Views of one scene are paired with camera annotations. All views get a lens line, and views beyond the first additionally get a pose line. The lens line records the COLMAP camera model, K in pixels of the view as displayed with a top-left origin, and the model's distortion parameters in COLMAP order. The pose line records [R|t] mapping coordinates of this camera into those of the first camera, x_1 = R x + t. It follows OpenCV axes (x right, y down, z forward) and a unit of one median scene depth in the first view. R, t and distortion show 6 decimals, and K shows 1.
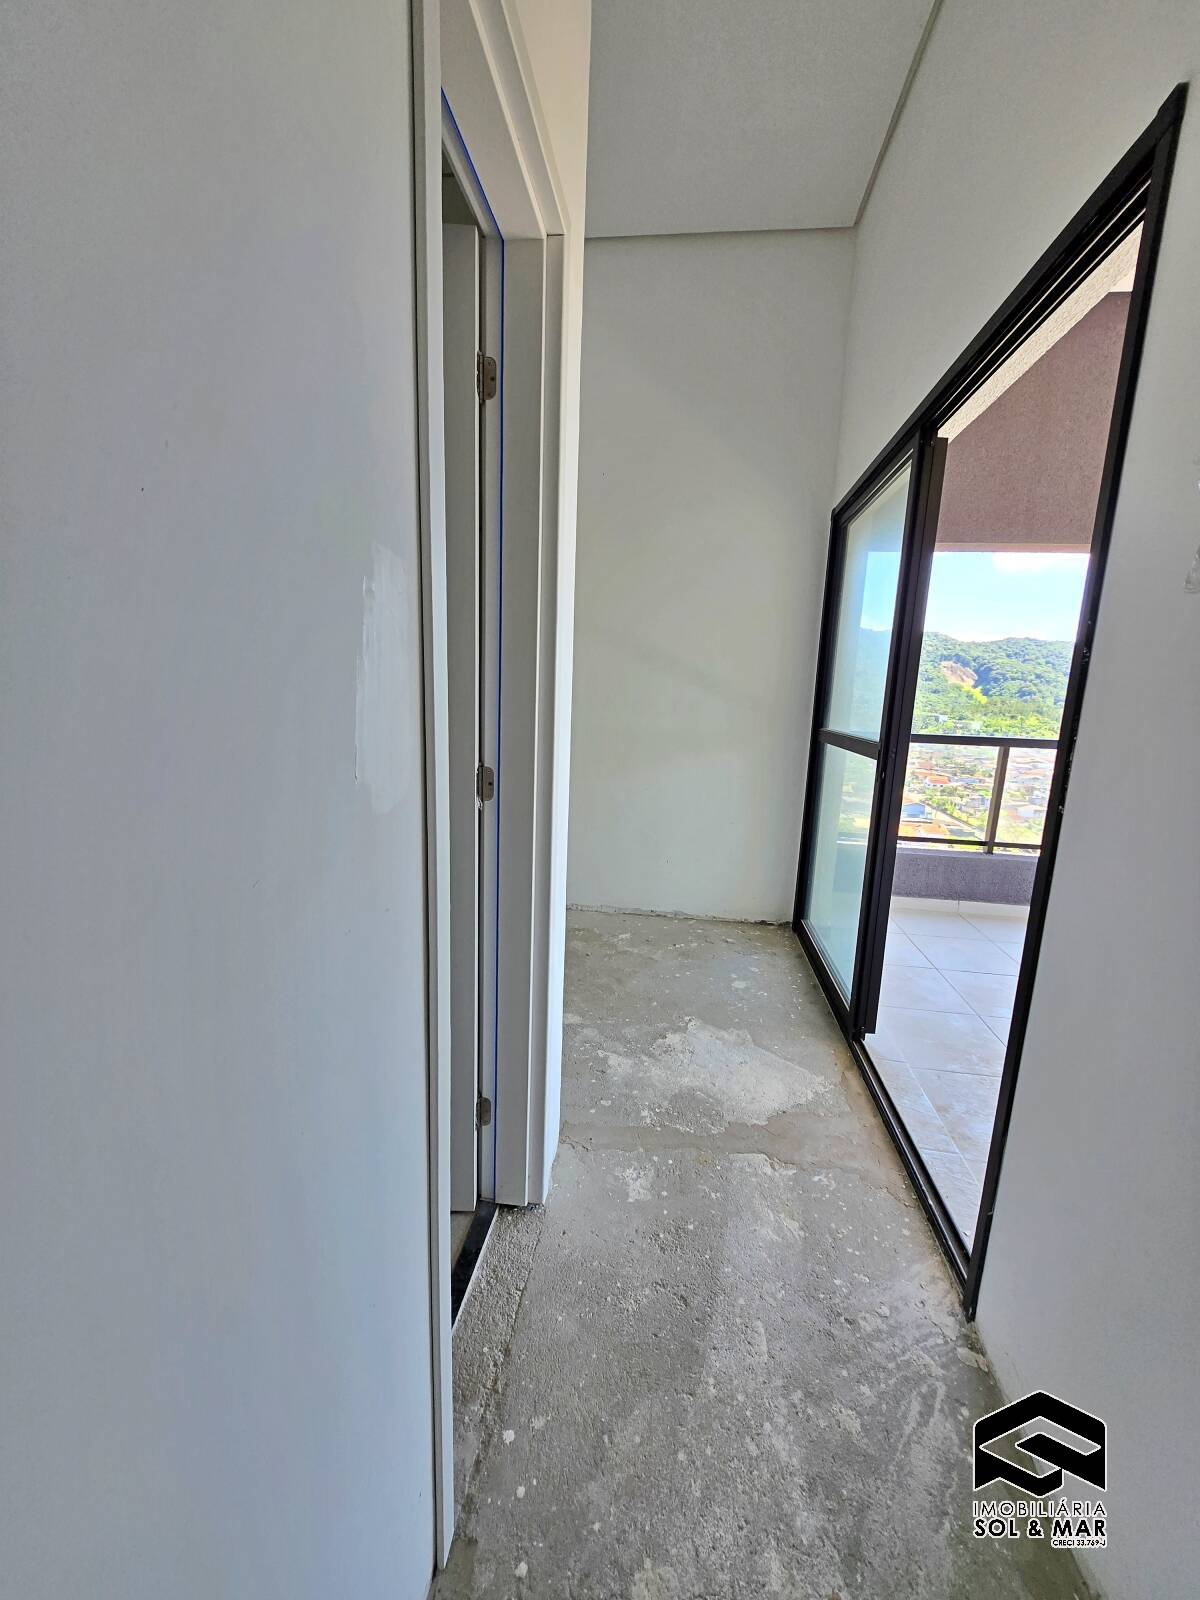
lens RADIAL K [[628.9, 0, 596.6], [0, 628.9, 800.6], [0, 0, 1]] dist [0.000853, -0.001425]
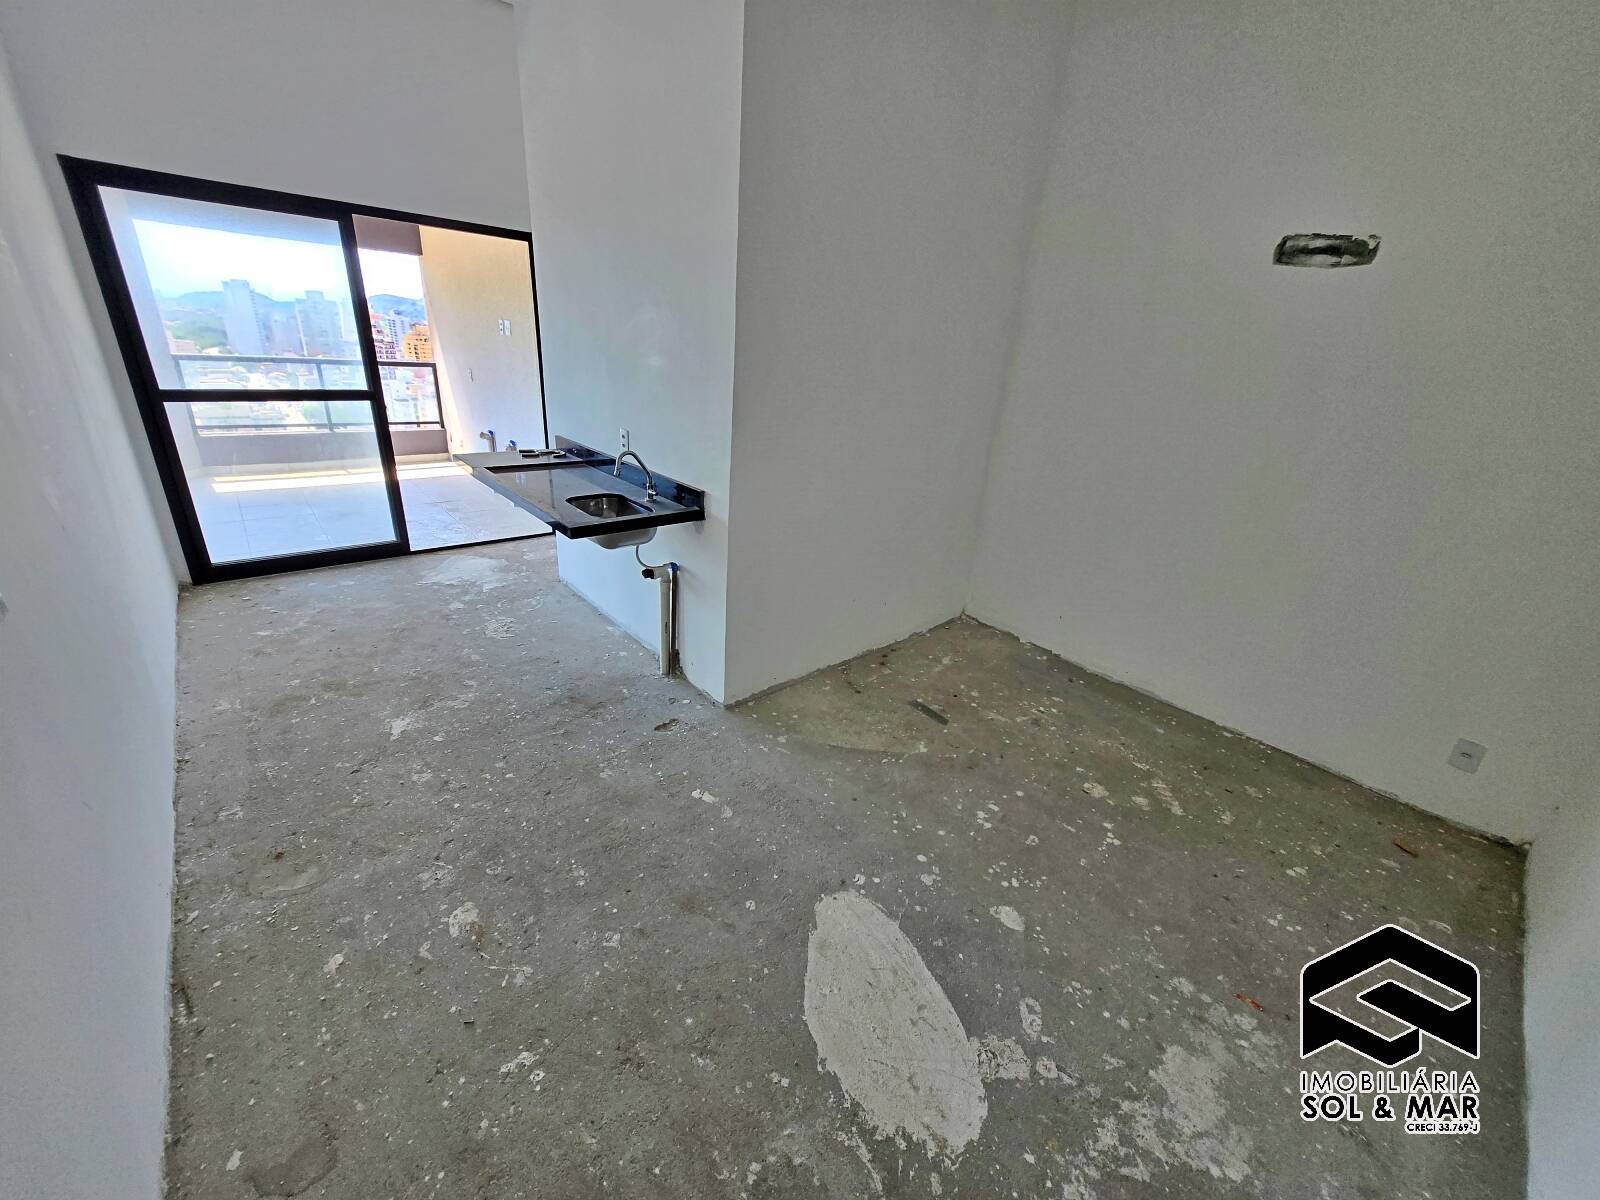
lens RADIAL K [[628.9, 0, 798.9], [0, 628.9, 595.2], [0, 0, 1]] dist [0.000853, -0.001425]
pose [[-0.748115, -0.333051, 0.573935, -1.869204], [0.019874, 0.853287, 0.521063, -0.552066], [-0.663271, 0.401222, -0.631738, 1.714205]]
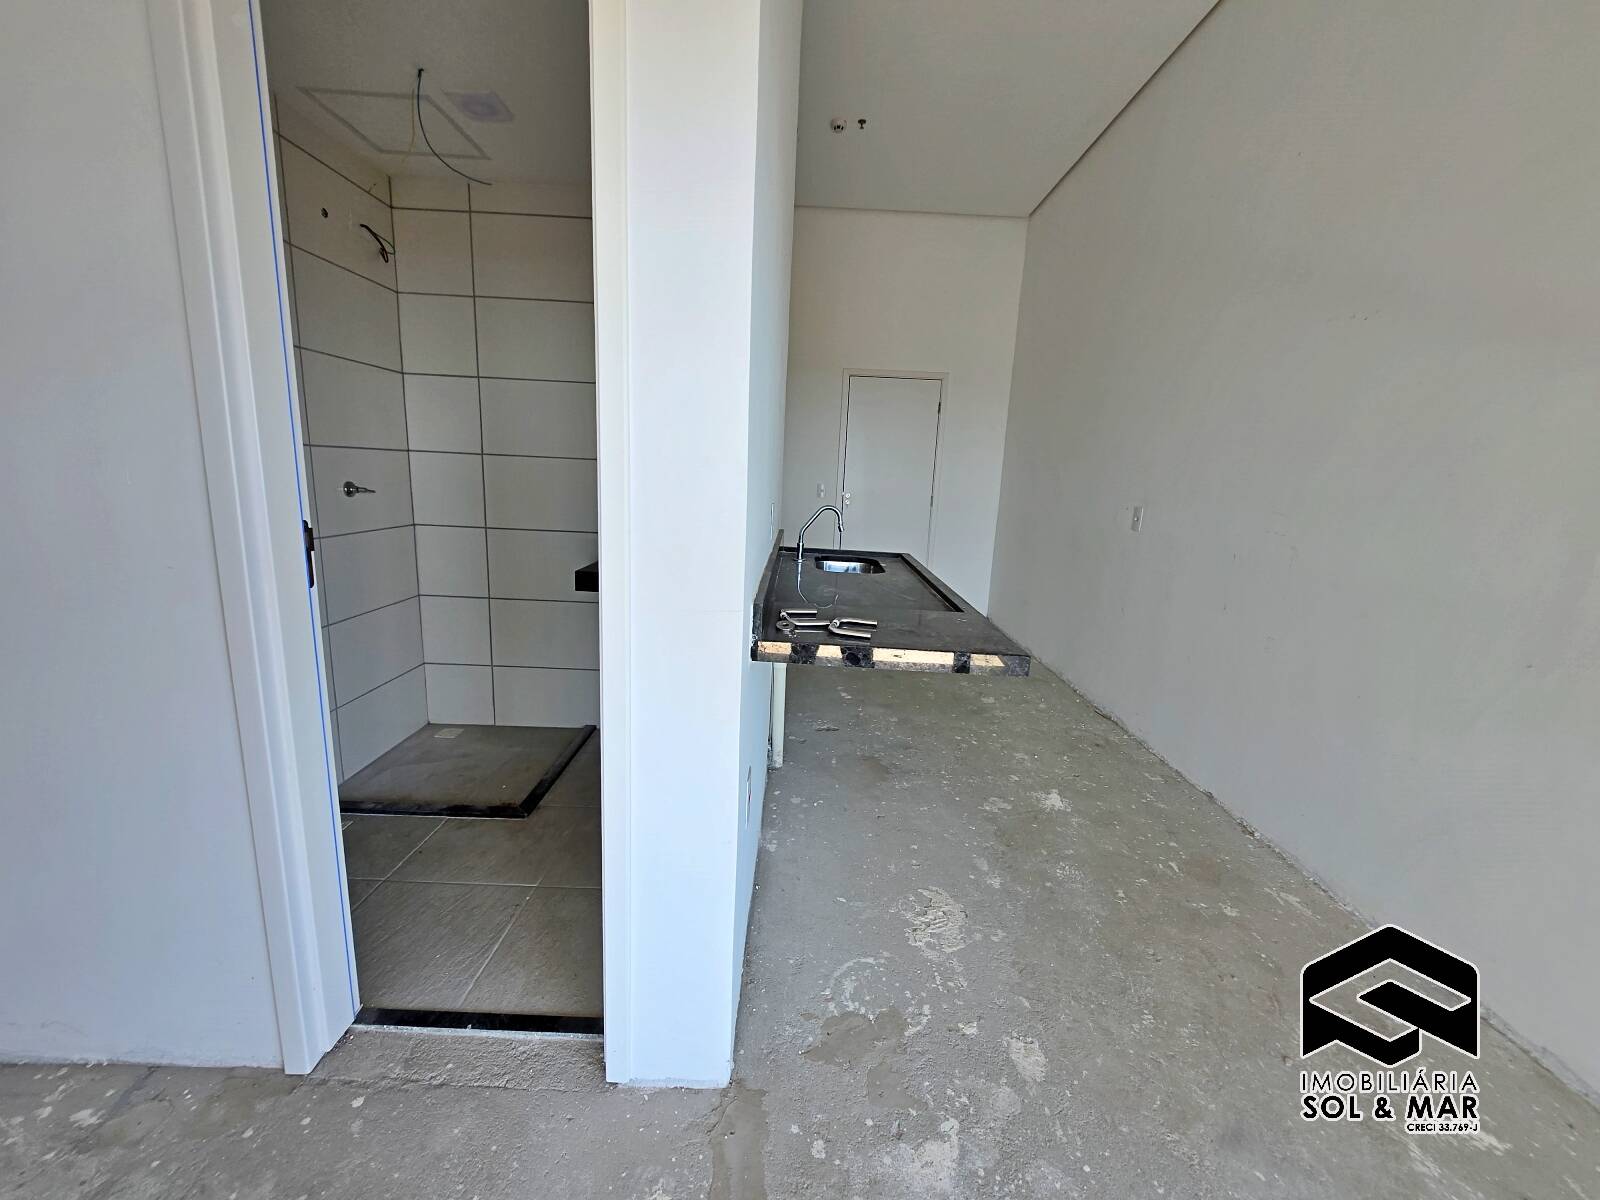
lens RADIAL K [[628.9, 0, 804.0], [0, 628.9, 587.2], [0, 0, 1]] dist [0.000853, -0.001425]
pose [[0.139422, 0.149851, -0.978829, 0.517553], [-0.214131, 0.969658, 0.117946, -0.113611], [0.966804, 0.193153, 0.167280, 0.765234]]
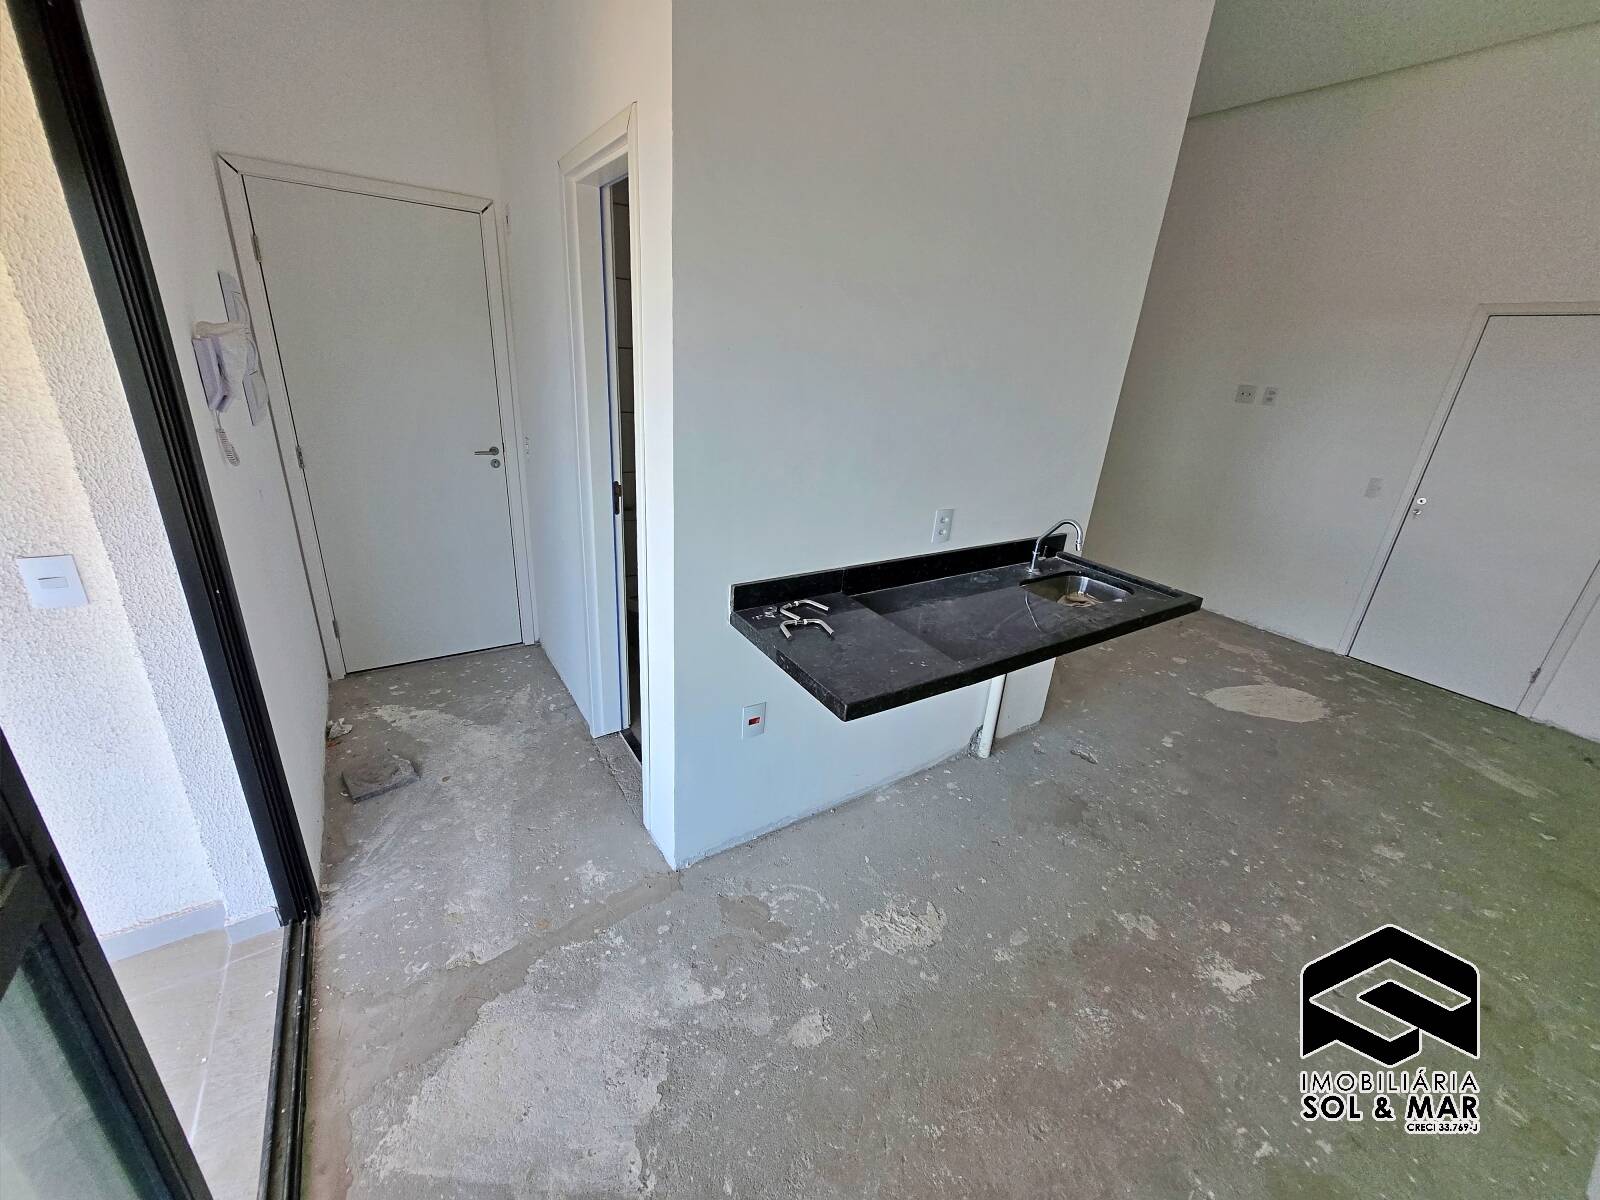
lens RADIAL K [[628.9, 0, 801.9], [0, 628.9, 599.1], [0, 0, 1]] dist [0.000853, -0.001425]
pose [[-0.745093, 0.156688, -0.648294, 0.387522], [-0.215791, 0.863097, 0.456616, -0.417440], [0.631087, 0.480118, -0.609275, 1.443305]]
